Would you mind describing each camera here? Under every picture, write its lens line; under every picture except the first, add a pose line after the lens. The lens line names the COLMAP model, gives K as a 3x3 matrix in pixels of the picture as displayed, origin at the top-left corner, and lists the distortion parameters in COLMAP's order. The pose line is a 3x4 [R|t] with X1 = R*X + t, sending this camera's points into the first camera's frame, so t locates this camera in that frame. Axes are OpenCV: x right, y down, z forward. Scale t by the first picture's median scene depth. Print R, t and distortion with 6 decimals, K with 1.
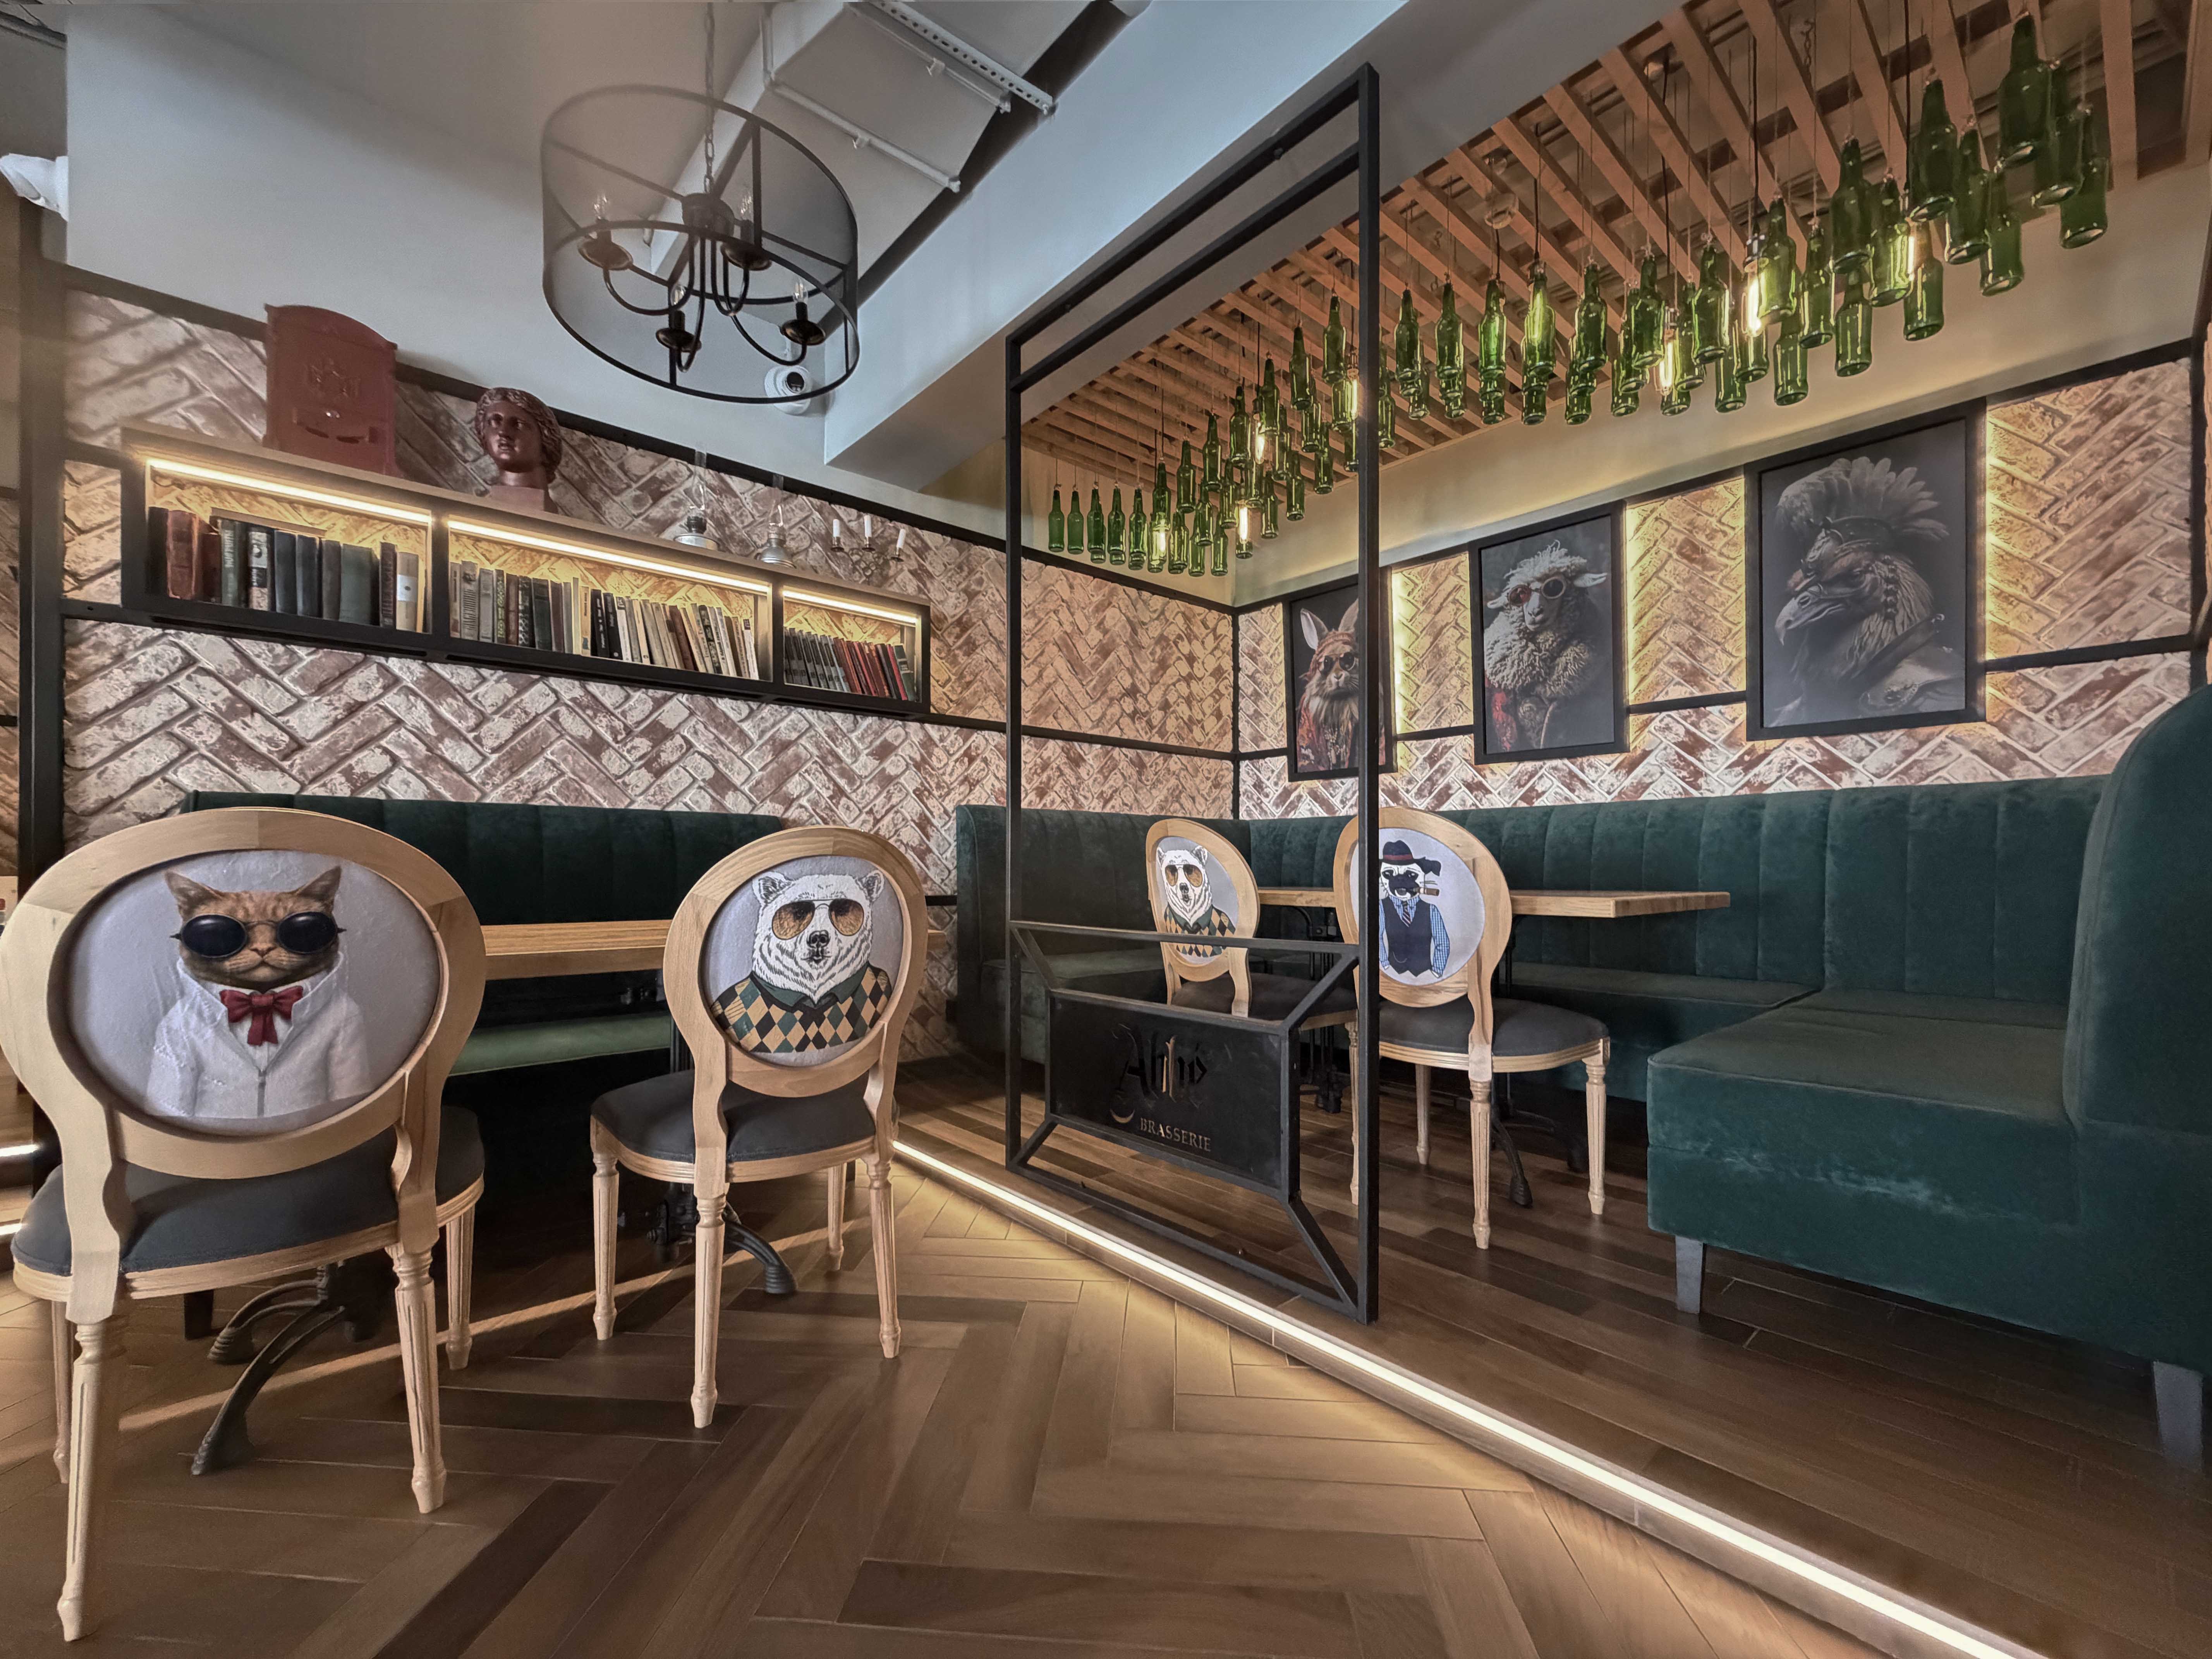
lens RADIAL K [[893.4, 0, 1113.4], [0, 893.4, 872.1], [0, 0, 1]] dist [-0.000949, 0.000013]
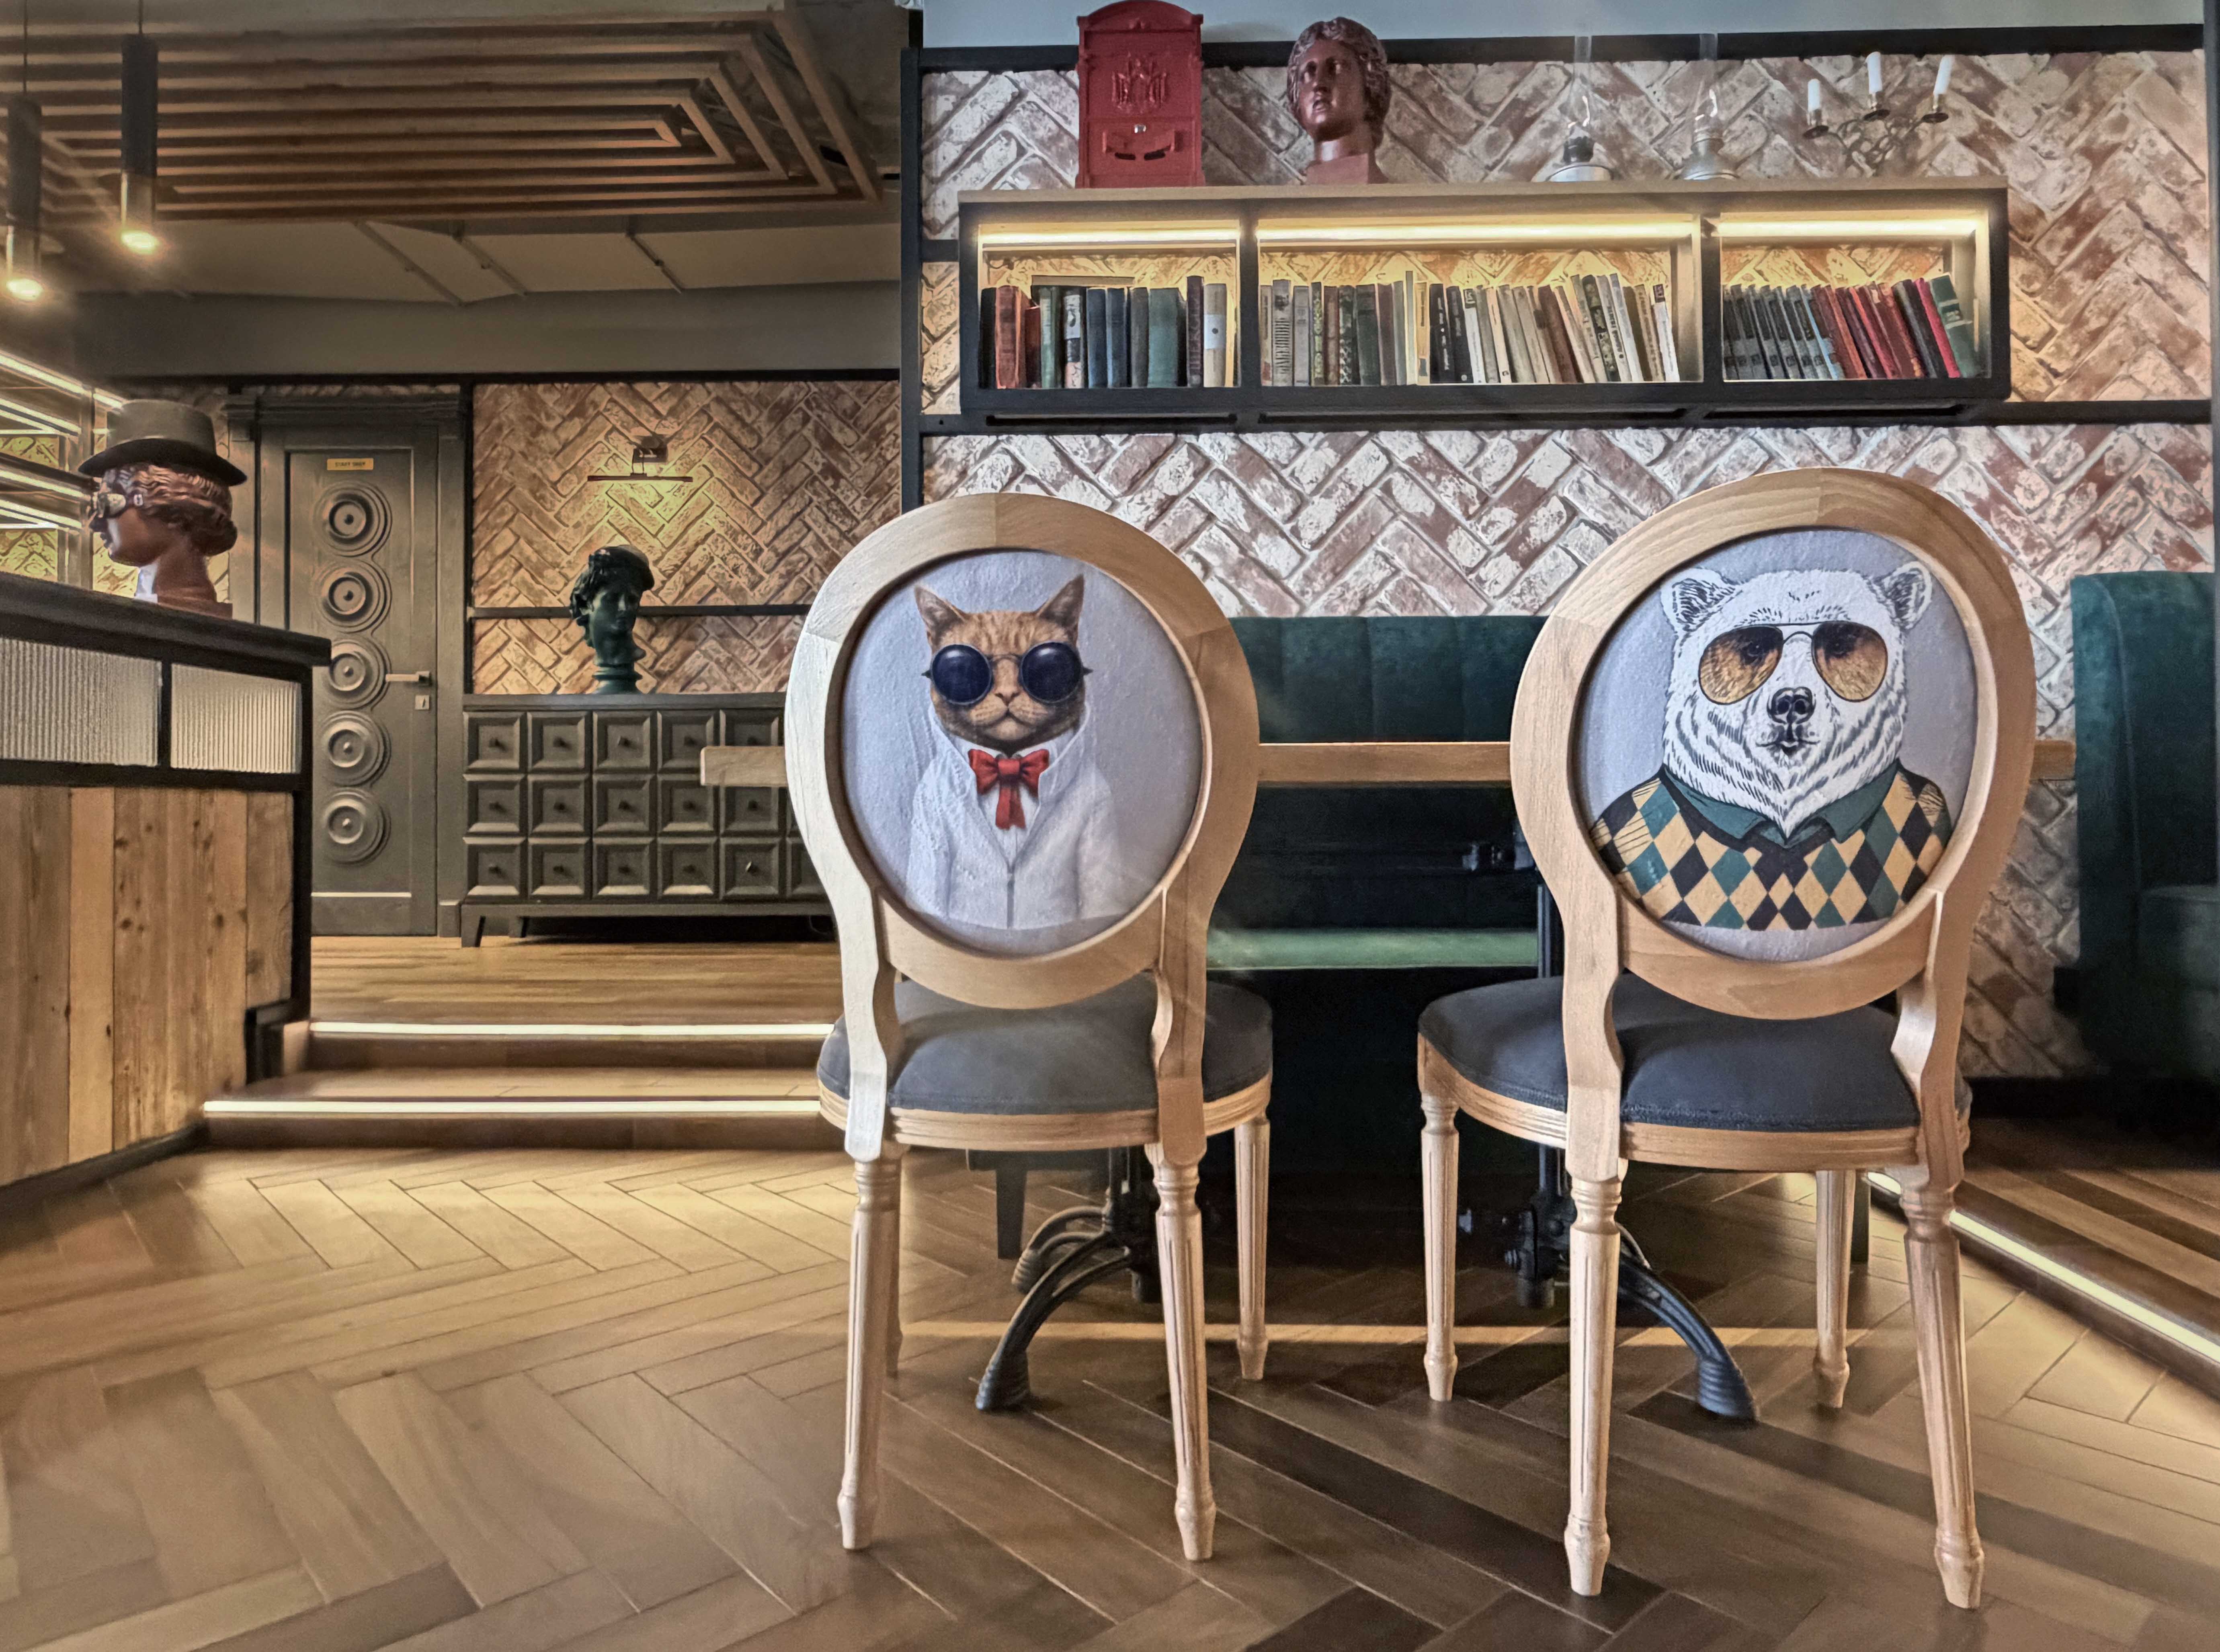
lens RADIAL K [[1329.4, 0, 1184.2], [0, 1329.4, 820.1], [0, 0, 1]] dist [-0.001098, 0.002007]
pose [[0.734954, -0.019645, -0.677832, -0.058049], [0.000751, 0.999603, -0.028157, 0.128395], [0.678116, 0.020185, 0.734678, 0.169300]]
